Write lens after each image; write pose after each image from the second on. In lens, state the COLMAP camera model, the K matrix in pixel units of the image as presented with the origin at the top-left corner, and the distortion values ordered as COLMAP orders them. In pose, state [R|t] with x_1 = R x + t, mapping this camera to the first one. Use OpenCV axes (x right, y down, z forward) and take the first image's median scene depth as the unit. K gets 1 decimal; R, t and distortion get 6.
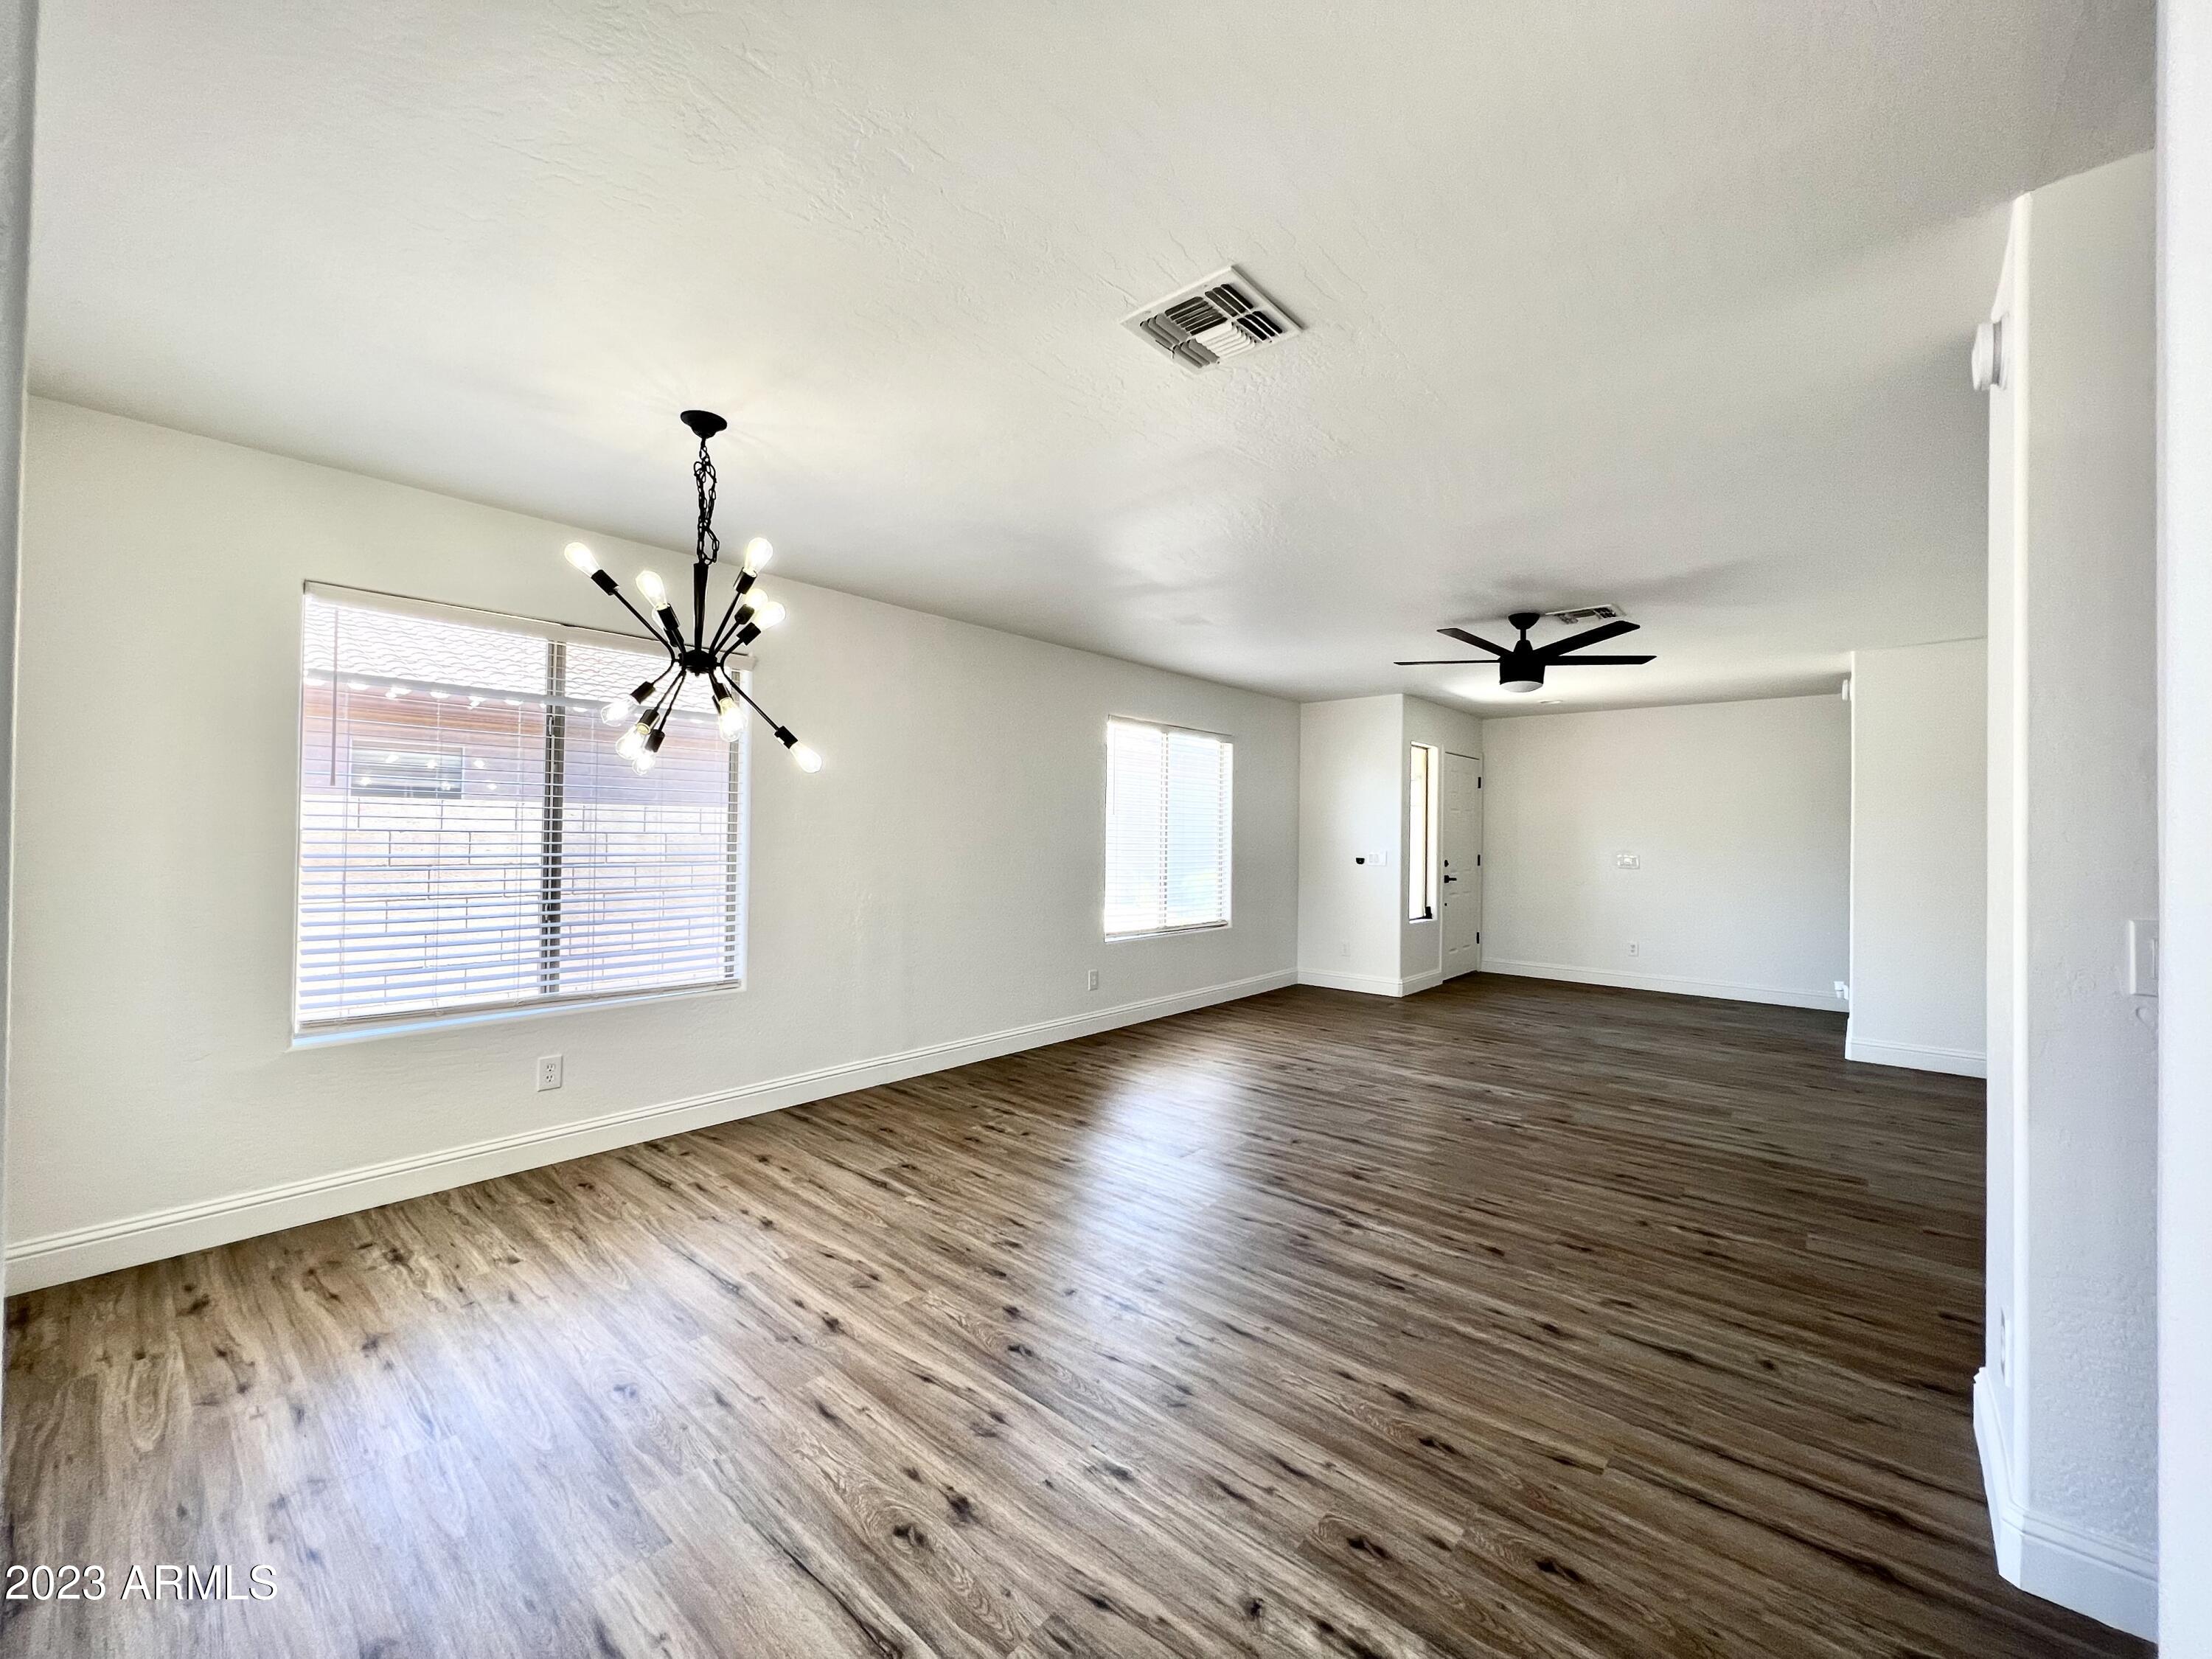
lens RADIAL K [[887.8, 0, 1115.9], [0, 887.8, 818.9], [0, 0, 1]] dist [-0.006974, 0.001650]
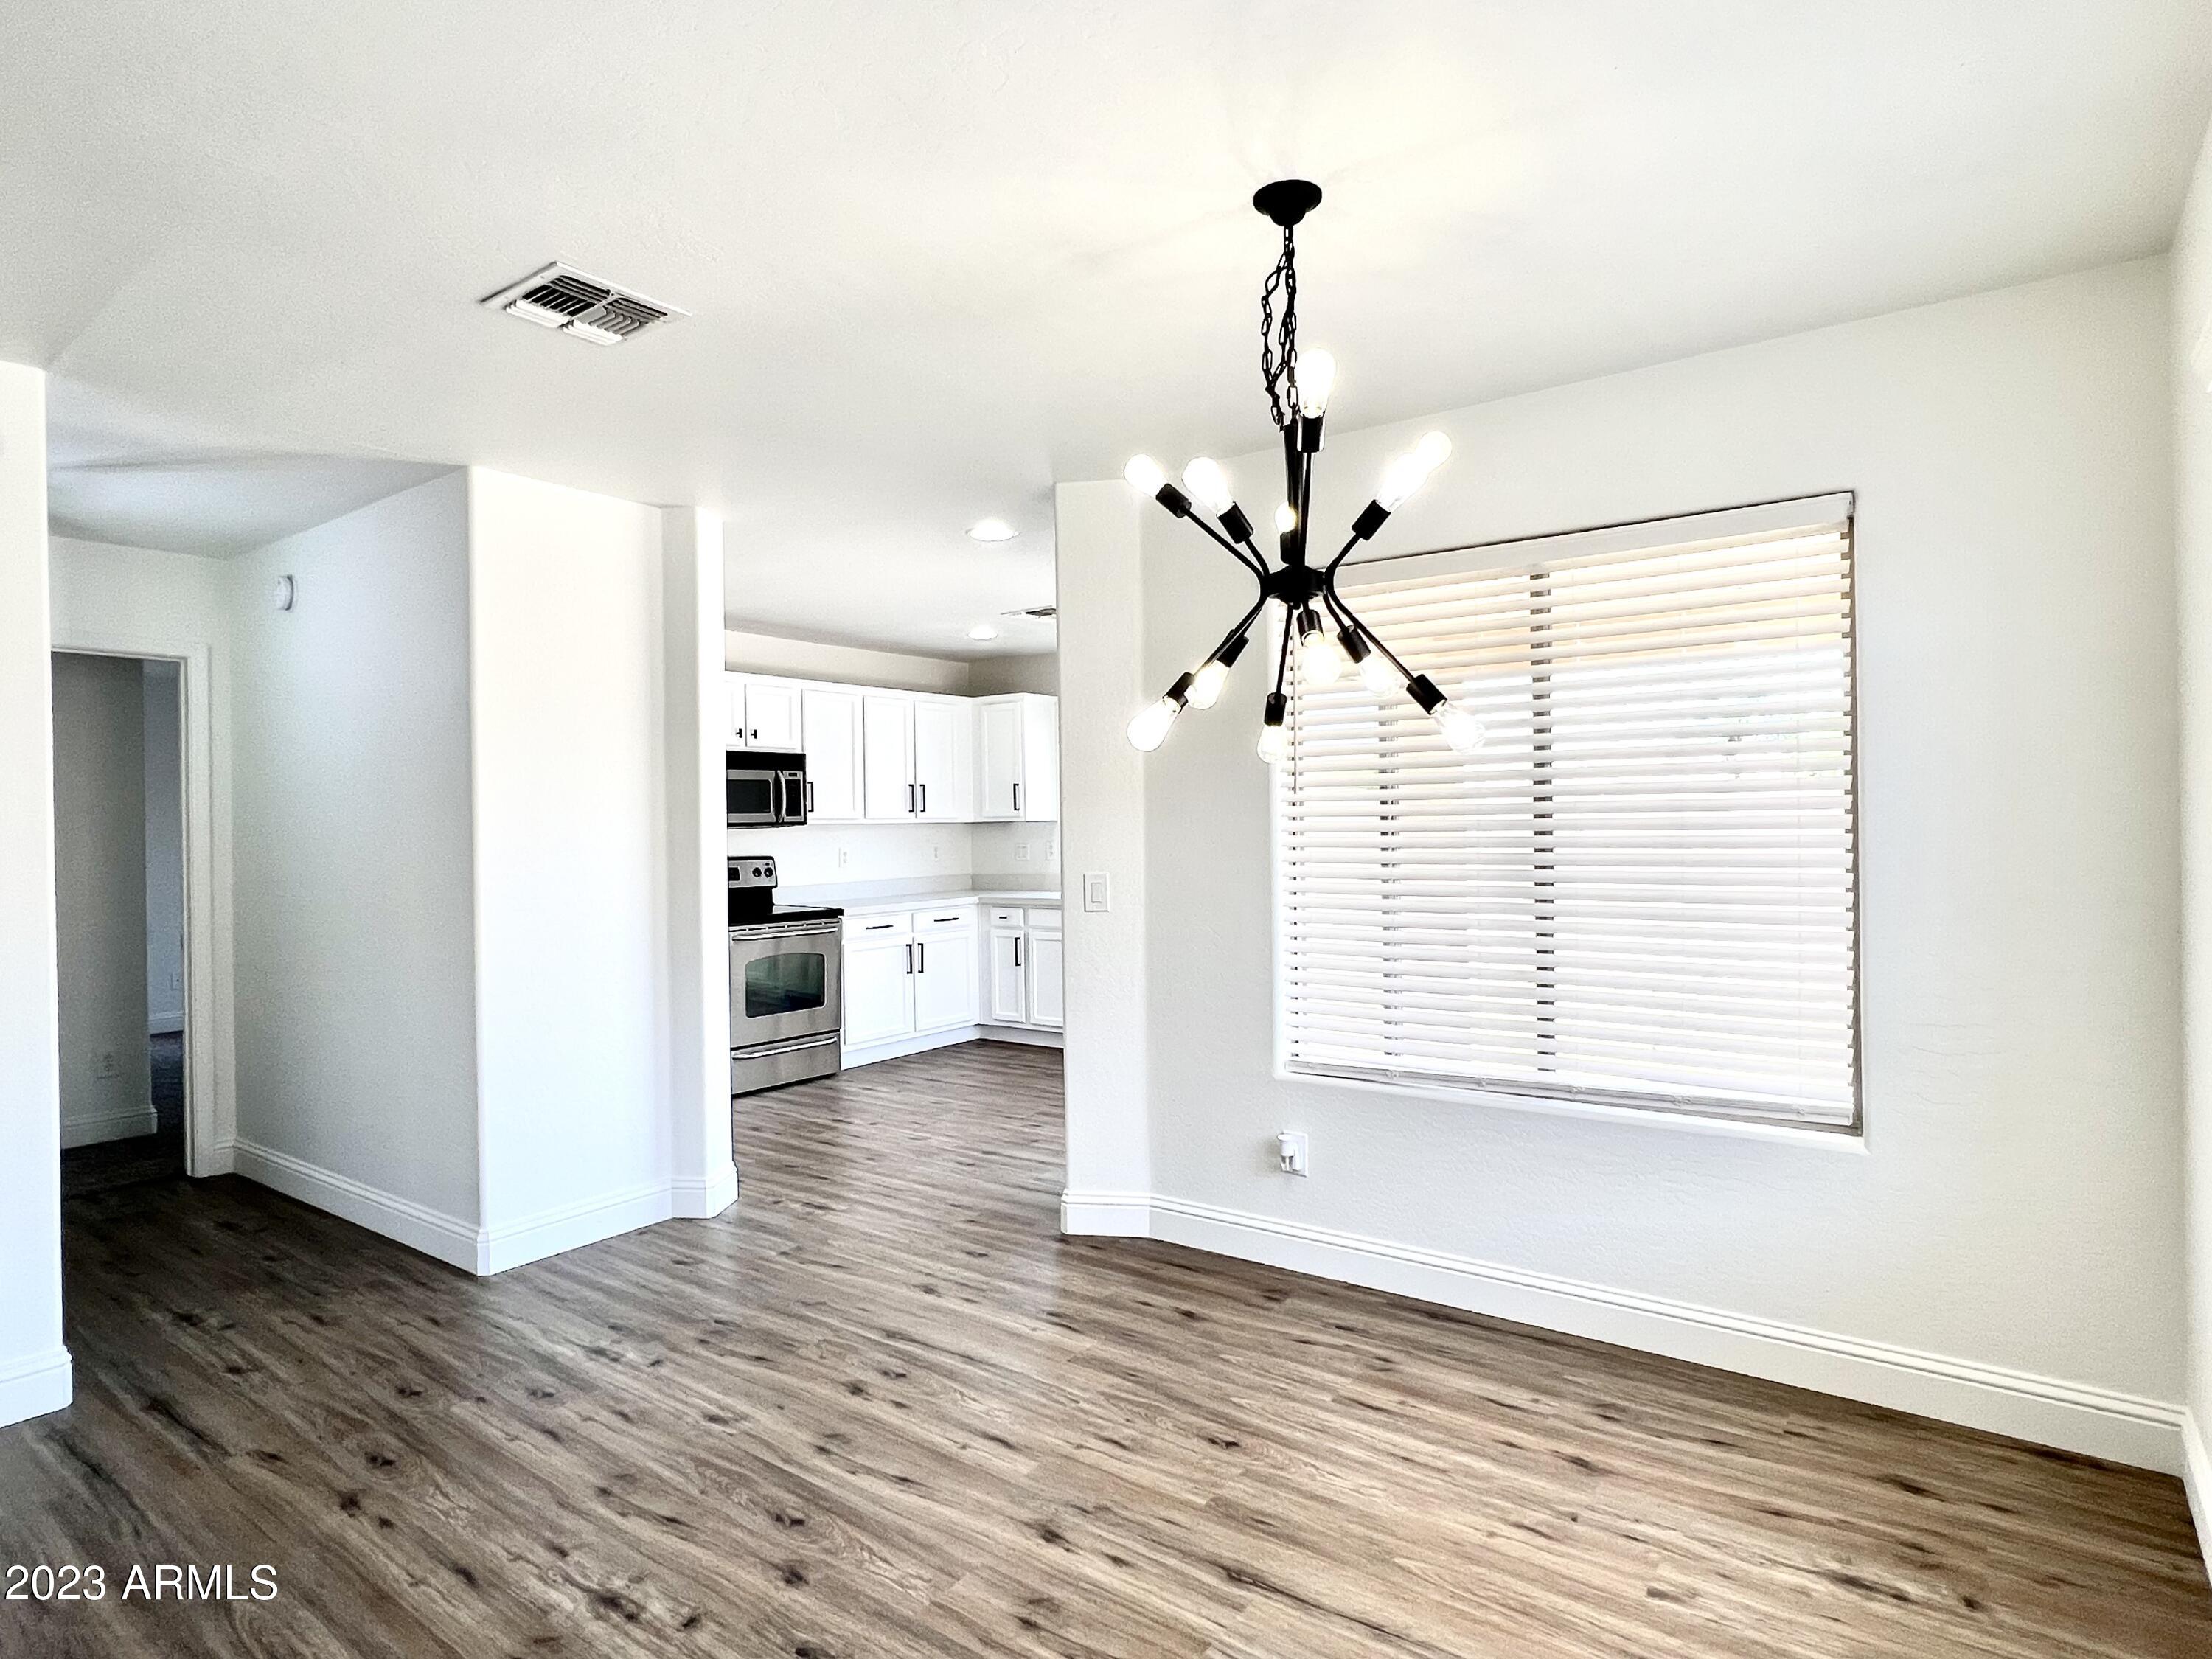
lens RADIAL K [[1199.1, 0, 1101.4], [0, 1199.1, 820.8], [0, 0, 1]] dist [0.000756, 0.000359]
pose [[-0.997750, 0.002962, -0.066973, -0.292099], [0.004333, 0.999784, -0.020328, 0.009592], [0.066898, -0.020572, -0.997548, 1.946434]]
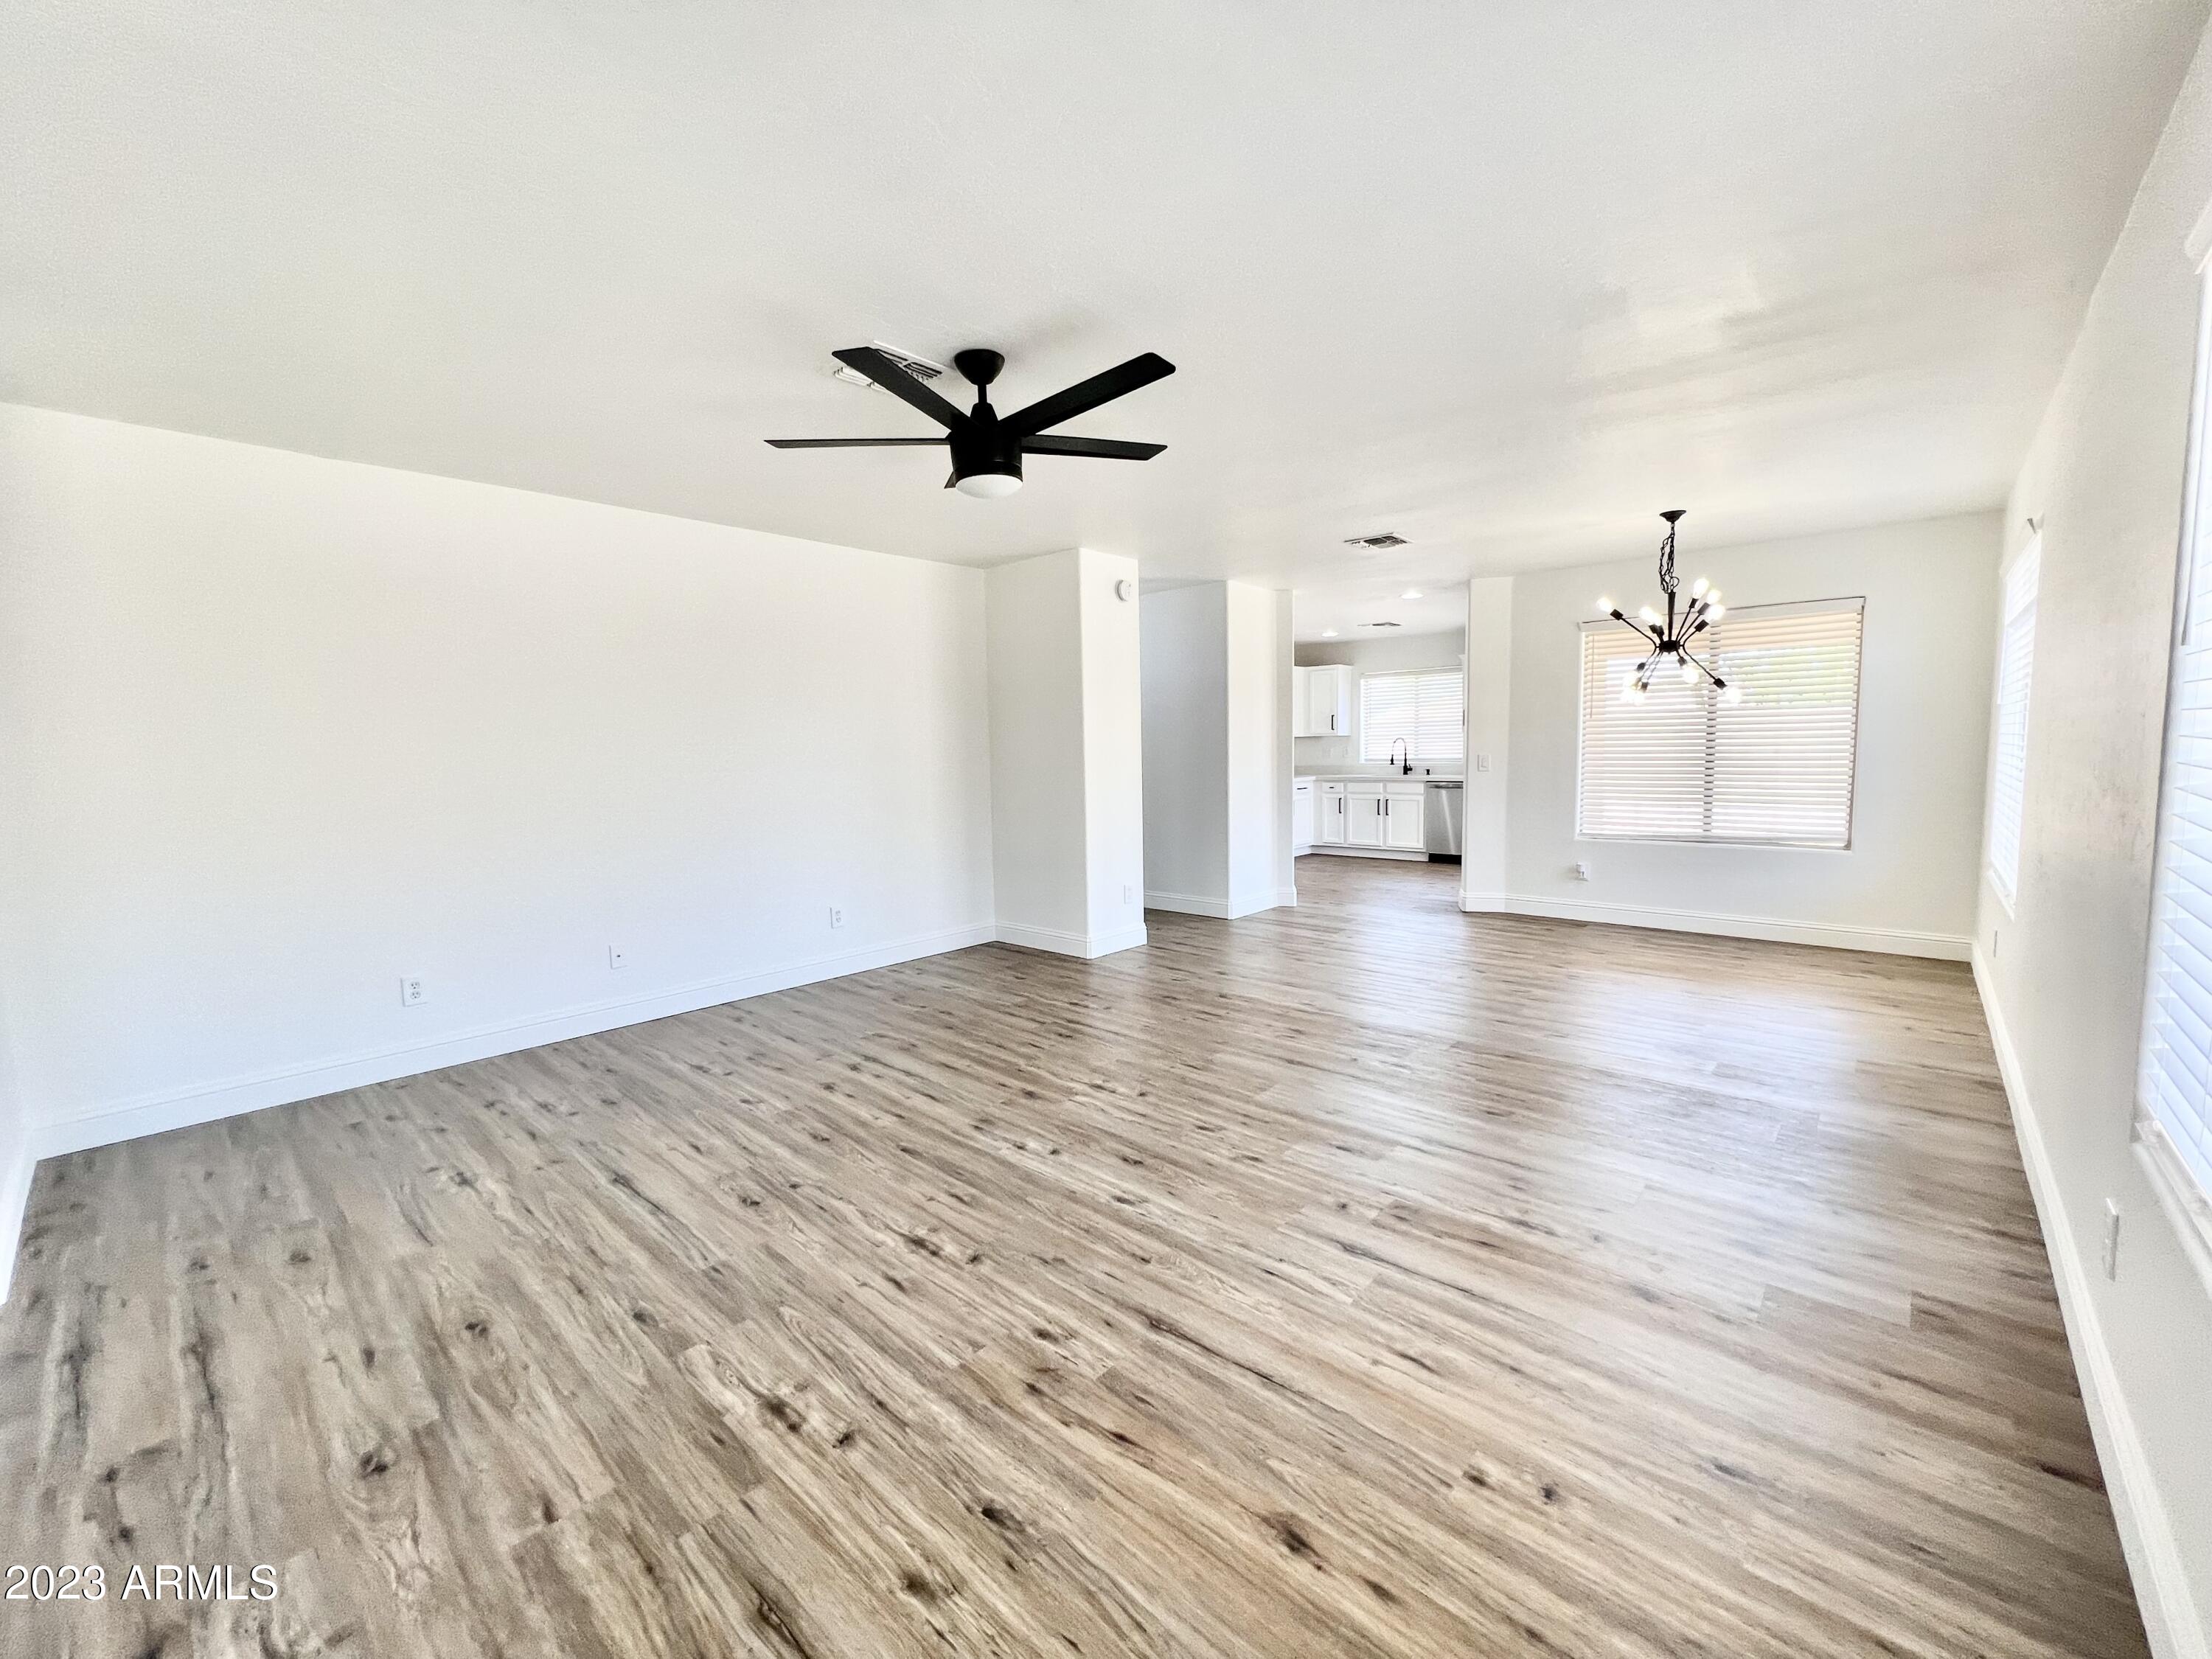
lens RADIAL K [[887.8, 0, 1104.6], [0, 887.8, 821.2], [0, 0, 1]] dist [-0.006974, 0.001650]
pose [[-0.999563, 0.004814, 0.029173, 0.705422], [0.006771, 0.997706, 0.067360, 0.063289], [-0.028782, 0.067528, -0.997302, 3.095075]]
